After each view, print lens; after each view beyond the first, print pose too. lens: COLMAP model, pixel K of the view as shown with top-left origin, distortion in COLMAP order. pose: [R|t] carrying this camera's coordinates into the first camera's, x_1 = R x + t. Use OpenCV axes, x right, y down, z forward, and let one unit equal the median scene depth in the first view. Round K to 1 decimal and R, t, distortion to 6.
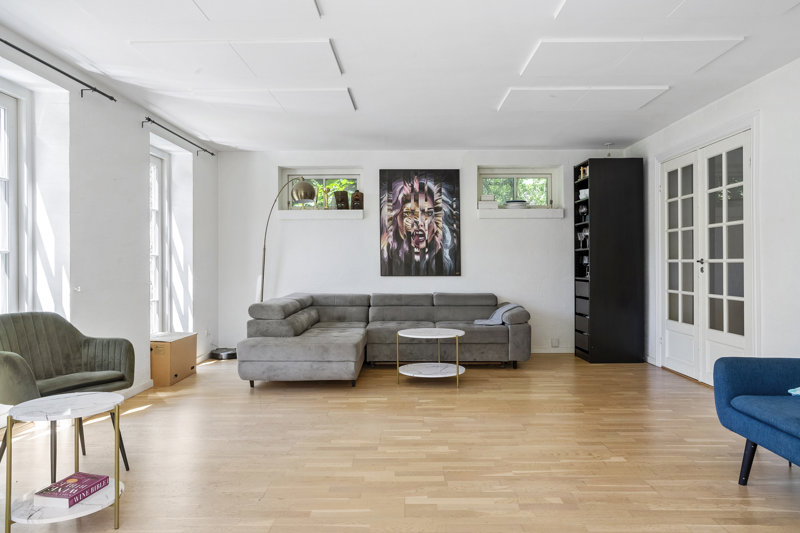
lens RADIAL K [[562.8, 0, 400.0], [0, 562.8, 266.5], [0, 0, 1]] dist [0.000580, 0.000708]
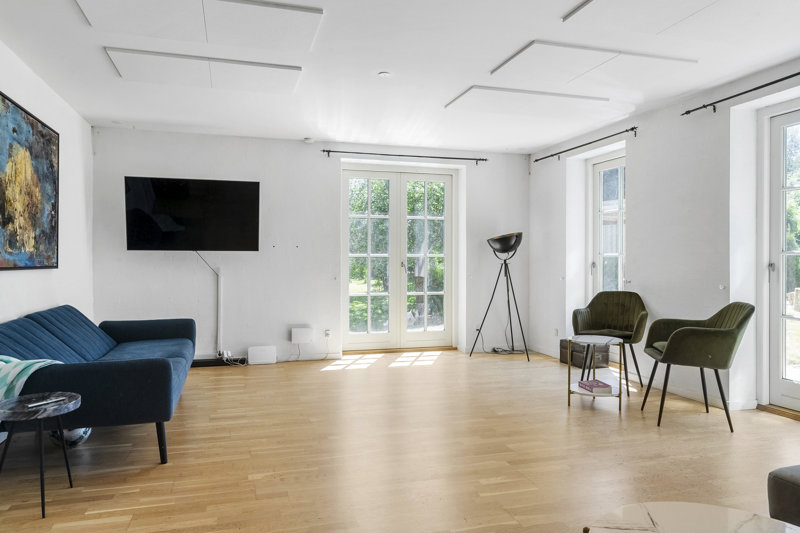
lens RADIAL K [[562.8, 0, 400.0], [0, 562.8, 266.5], [0, 0, 1]] dist [0.000580, 0.000708]
pose [[-0.955752, 0.007691, -0.294073, 0.433141], [0.004377, 0.999919, 0.011927, -0.015625], [0.294141, 0.010112, -0.955709, 1.968919]]
